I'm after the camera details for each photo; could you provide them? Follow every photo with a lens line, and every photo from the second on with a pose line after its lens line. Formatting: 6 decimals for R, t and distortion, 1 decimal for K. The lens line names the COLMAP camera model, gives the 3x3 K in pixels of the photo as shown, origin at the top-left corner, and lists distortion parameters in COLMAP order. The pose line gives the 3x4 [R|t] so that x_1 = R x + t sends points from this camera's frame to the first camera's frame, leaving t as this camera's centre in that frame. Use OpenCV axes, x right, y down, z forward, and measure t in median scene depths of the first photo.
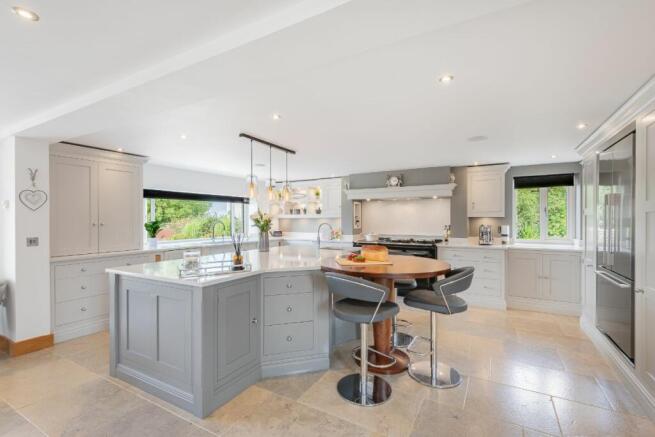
lens RADIAL K [[301.9, 0, 327.3], [0, 301.9, 216.8], [0, 0, 1]] dist [0.016498, 0.000296]
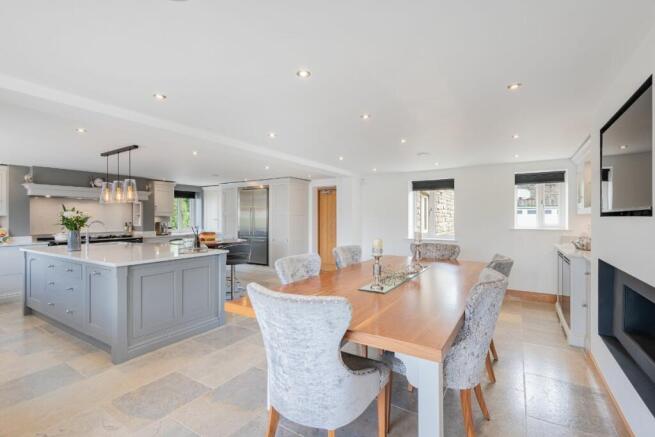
lens RADIAL K [[301.9, 0, 327.7], [0, 301.9, 218.6], [0, 0, 1]] dist [0.016498, 0.000296]
pose [[0.043864, -0.001040, 0.999037, -0.914944], [0.005854, 0.999983, 0.000784, 0.017095], [-0.999020, 0.005814, 0.043869, 0.131138]]
